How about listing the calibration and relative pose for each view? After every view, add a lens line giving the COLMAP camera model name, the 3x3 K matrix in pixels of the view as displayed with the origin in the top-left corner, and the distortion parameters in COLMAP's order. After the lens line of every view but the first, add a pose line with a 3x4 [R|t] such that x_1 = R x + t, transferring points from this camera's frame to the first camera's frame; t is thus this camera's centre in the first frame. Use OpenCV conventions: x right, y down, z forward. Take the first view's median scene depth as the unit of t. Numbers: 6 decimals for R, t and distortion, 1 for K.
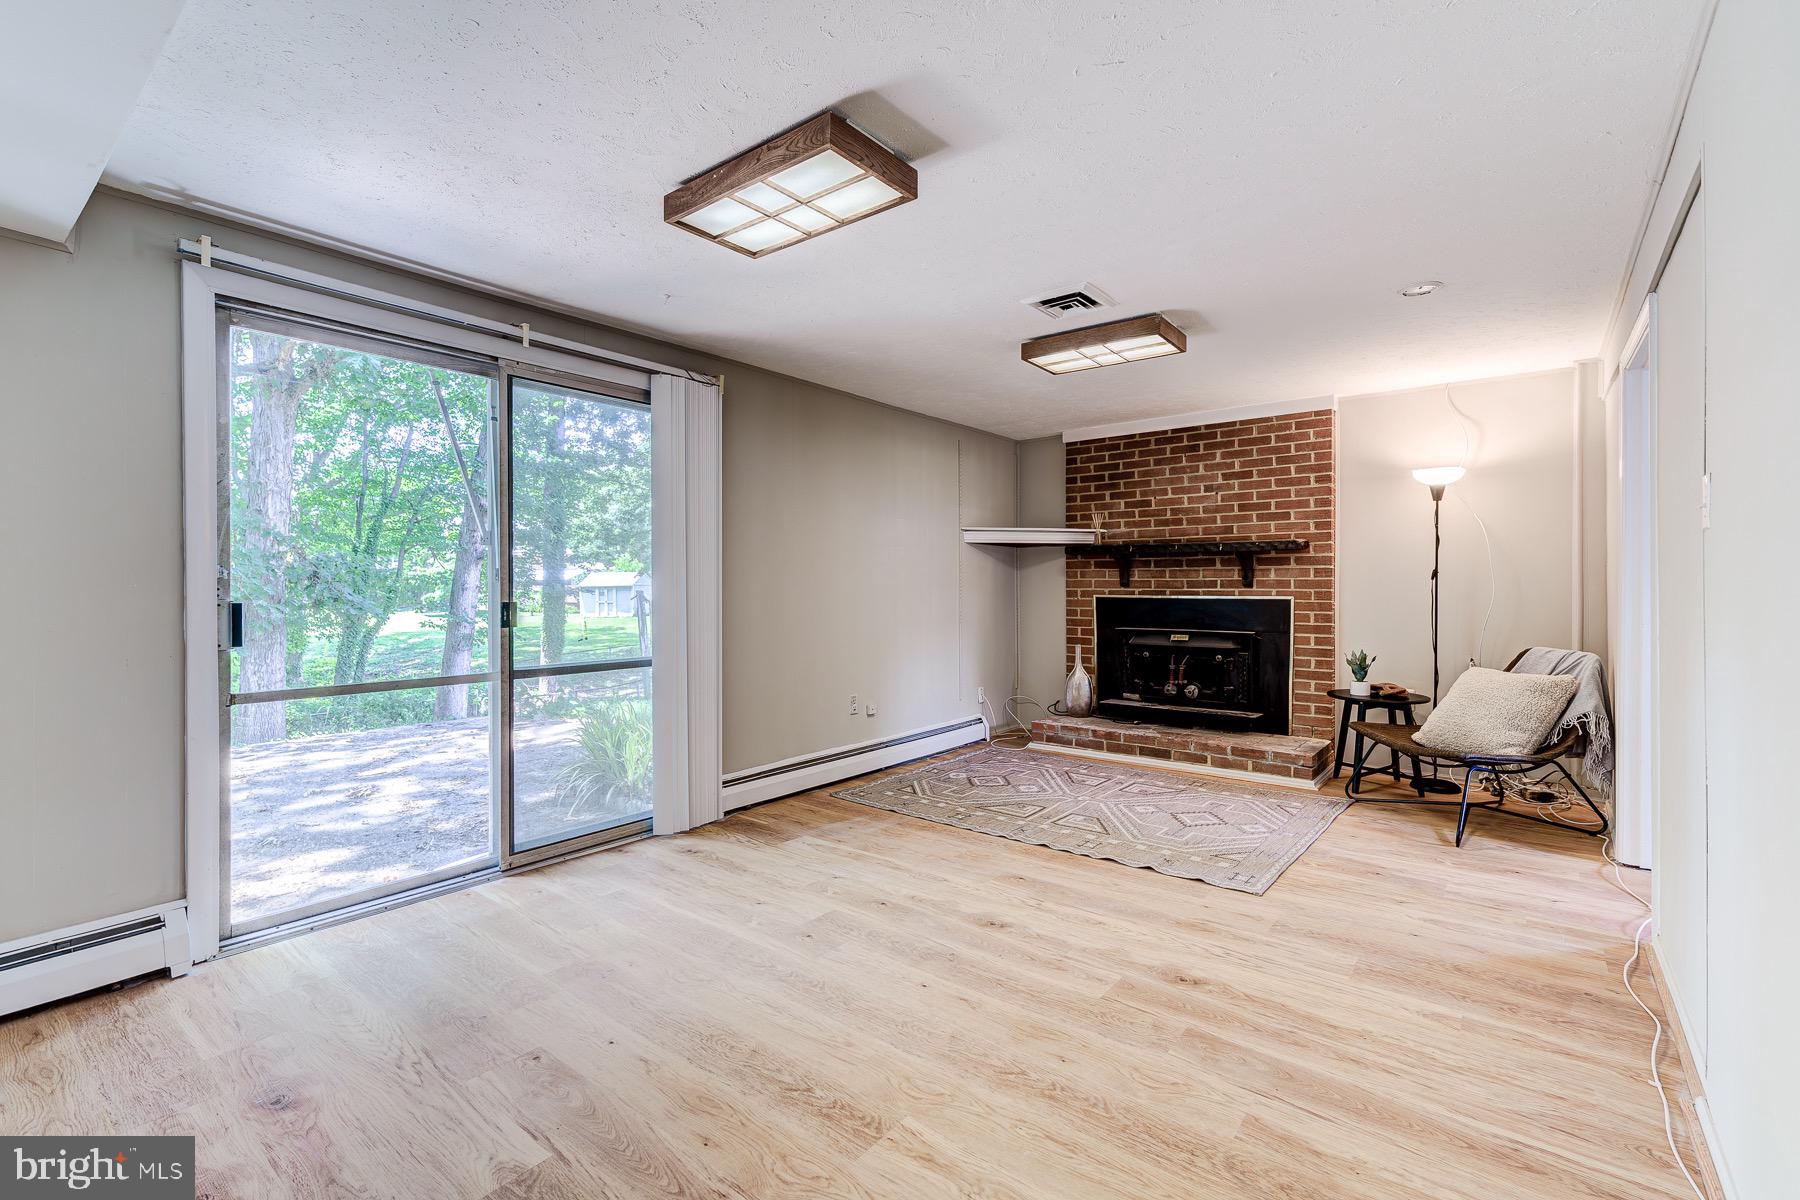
lens RADIAL K [[784.7, 0, 897.8], [0, 784.7, 593.4], [0, 0, 1]] dist [0.002607, -0.000491]
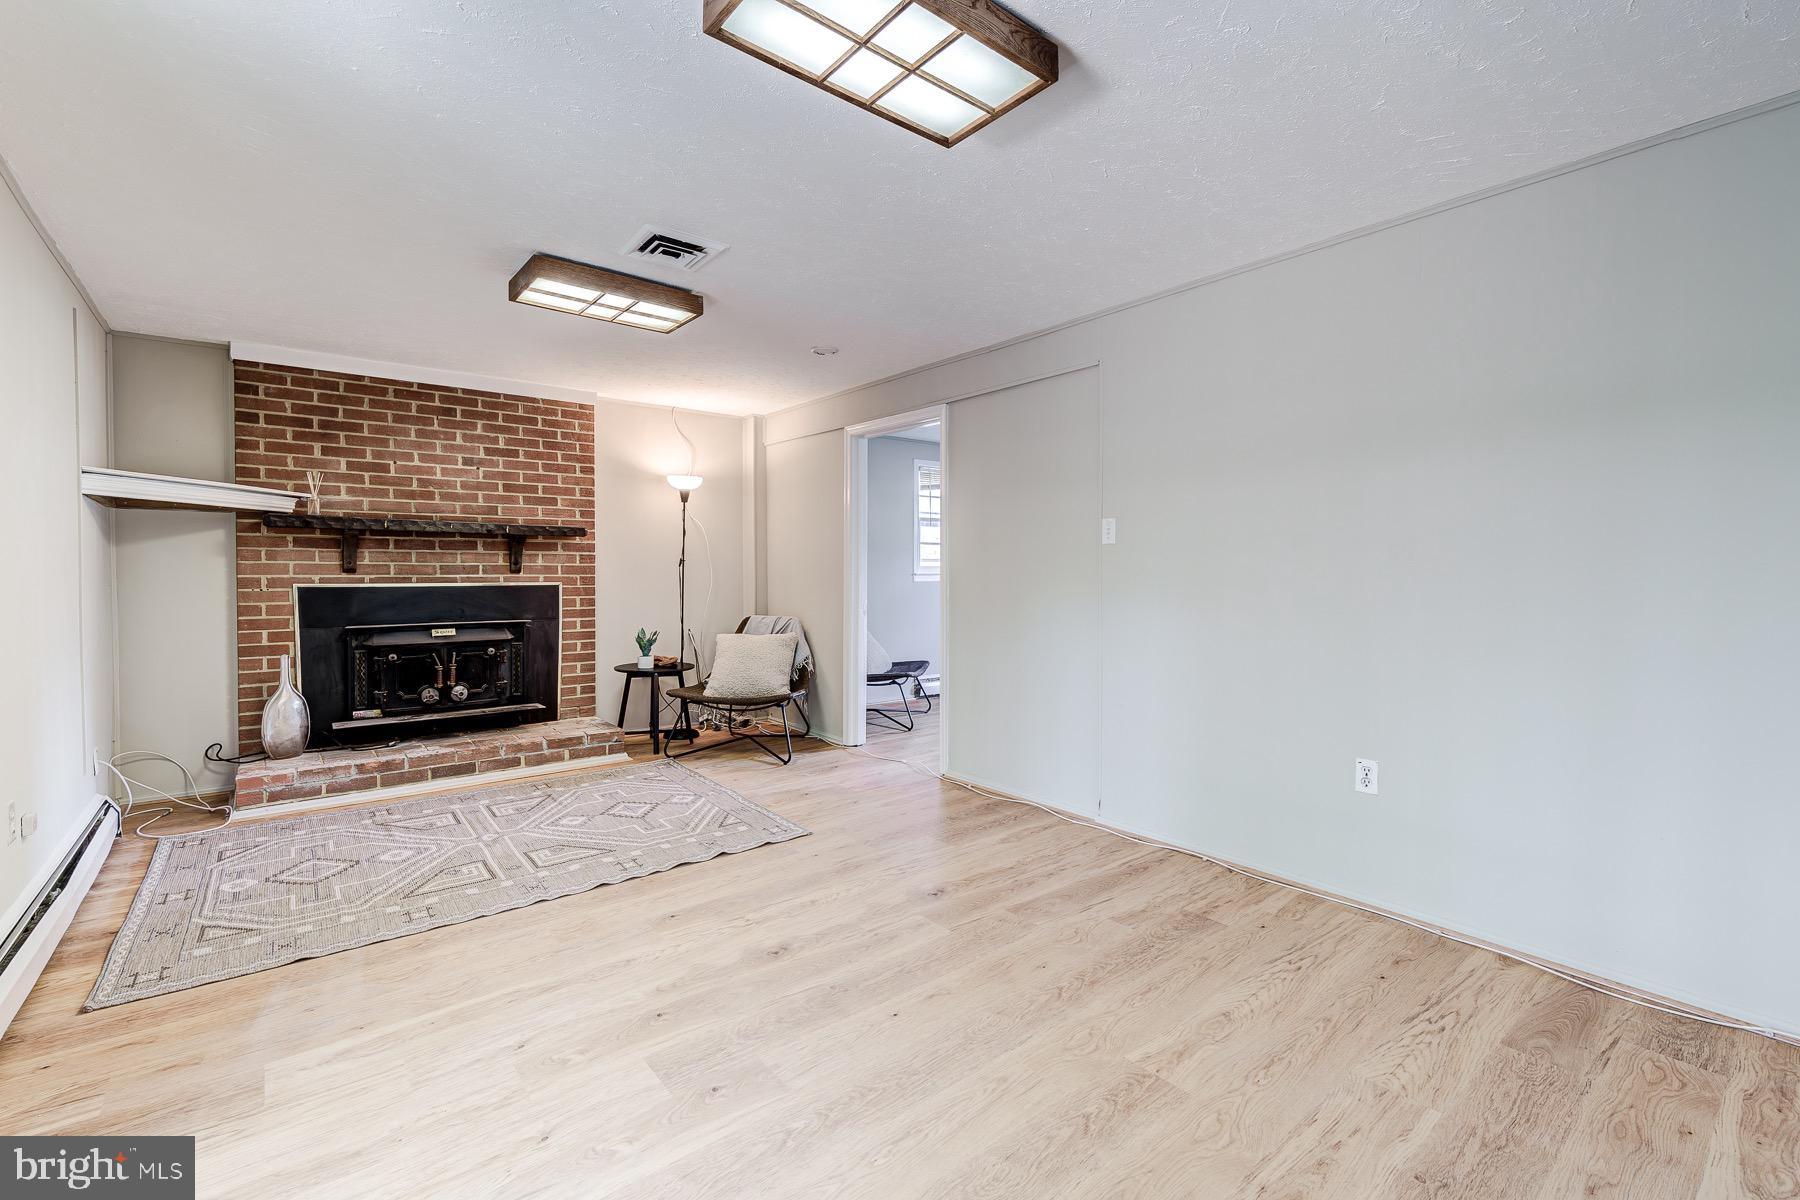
lens RADIAL K [[770.0, 0, 894.1], [0, 770.0, 585.7], [0, 0, 1]] dist [0.002874, 0.000068]
pose [[0.228844, -0.016527, 0.973323, -0.405892], [0.009909, 0.999844, 0.014647, -0.001838], [-0.973413, 0.006293, 0.228972, 0.396272]]
